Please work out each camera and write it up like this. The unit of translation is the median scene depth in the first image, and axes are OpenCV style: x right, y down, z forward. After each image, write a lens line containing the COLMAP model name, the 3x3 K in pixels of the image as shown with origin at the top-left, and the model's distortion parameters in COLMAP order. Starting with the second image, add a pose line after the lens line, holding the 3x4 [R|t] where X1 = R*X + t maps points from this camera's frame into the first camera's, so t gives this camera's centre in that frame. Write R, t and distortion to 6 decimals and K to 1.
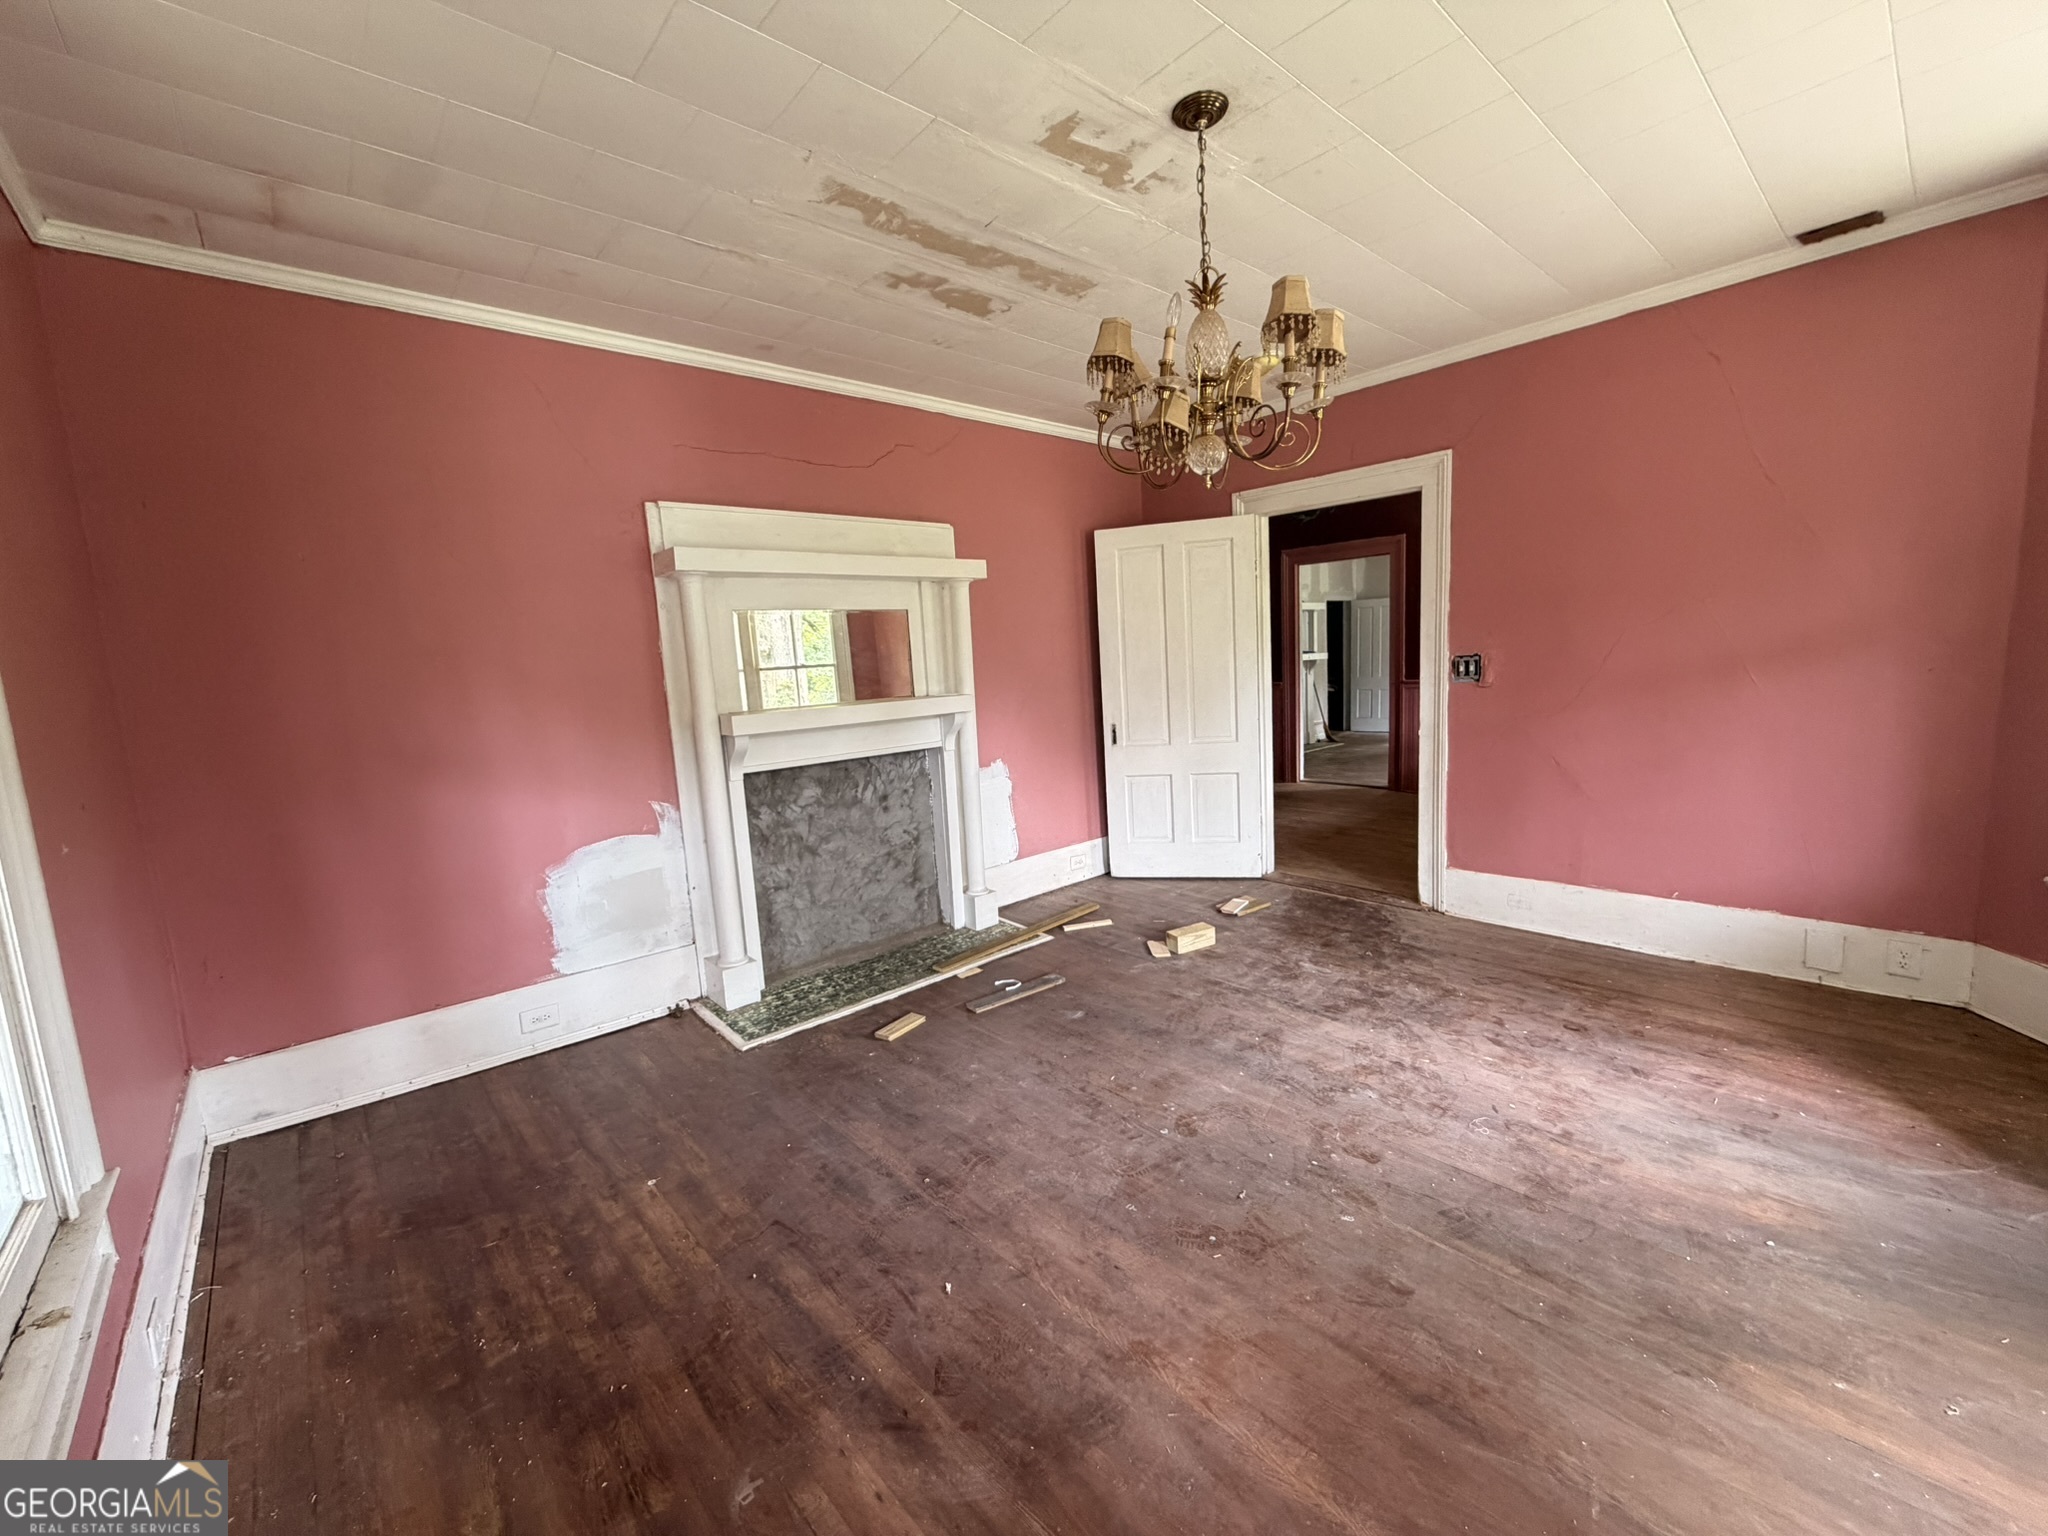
lens RADIAL K [[815.9, 0, 1019.5], [0, 815.9, 765.4], [0, 0, 1]] dist [-0.004017, 0.000235]
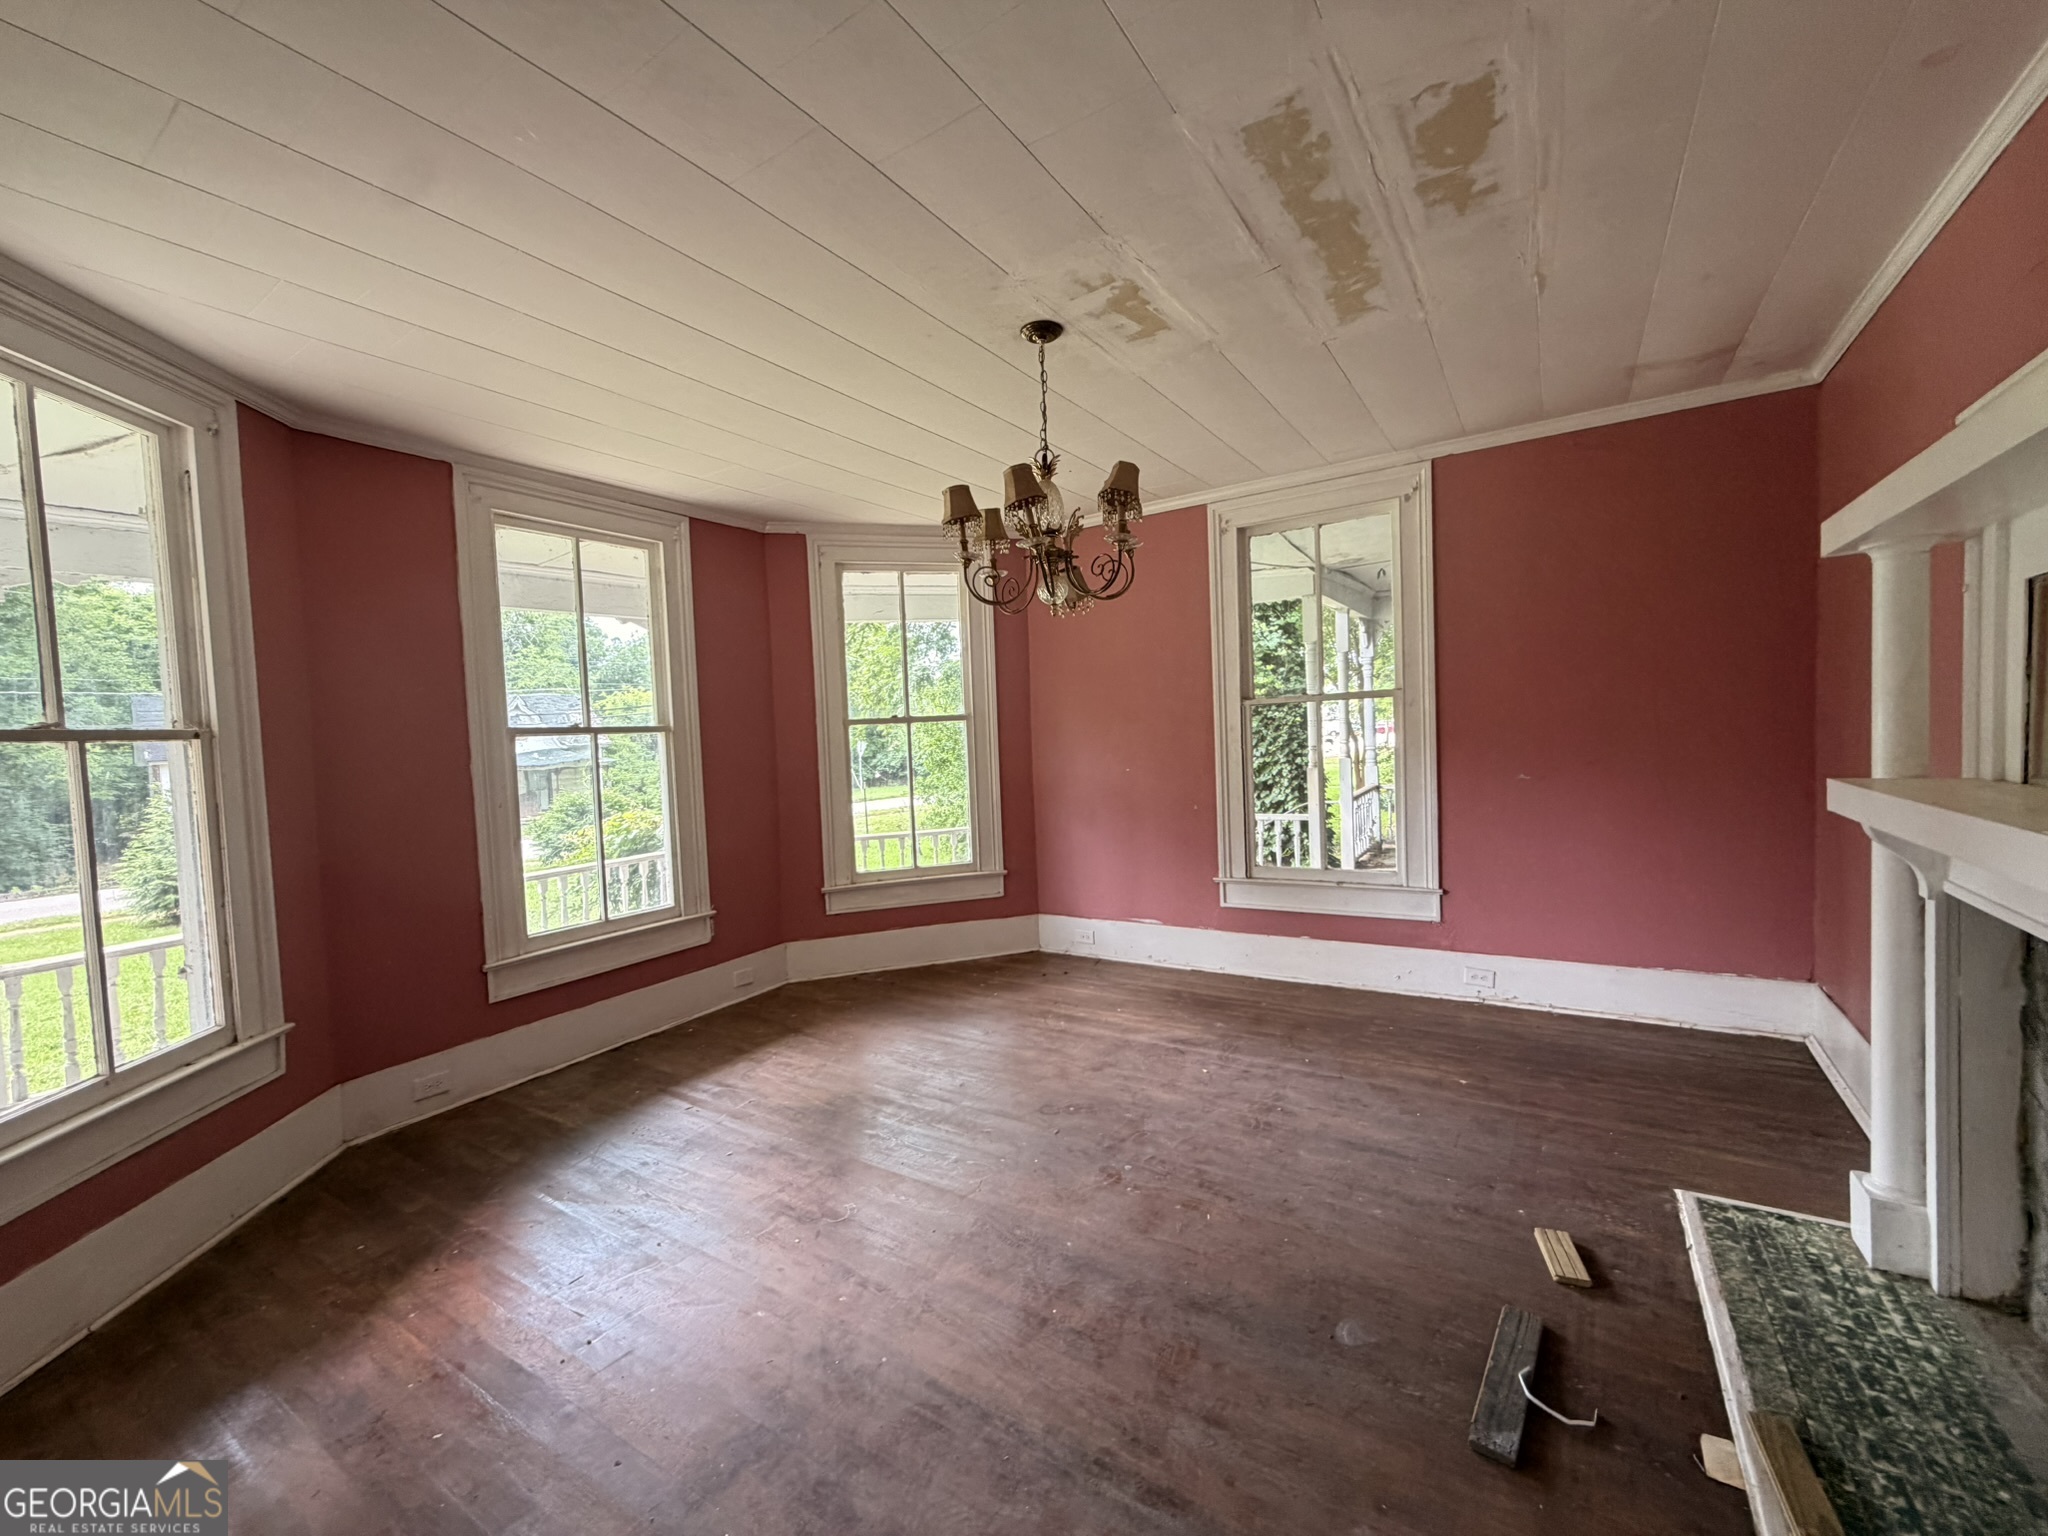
lens RADIAL K [[815.9, 0, 1020.0], [0, 815.9, 765.5], [0, 0, 1]] dist [-0.004017, 0.000235]
pose [[-0.958394, 0.106321, -0.264908, 0.386871], [0.058470, 0.981487, 0.182384, -0.209348], [0.279395, 0.159307, -0.946868, 1.340607]]
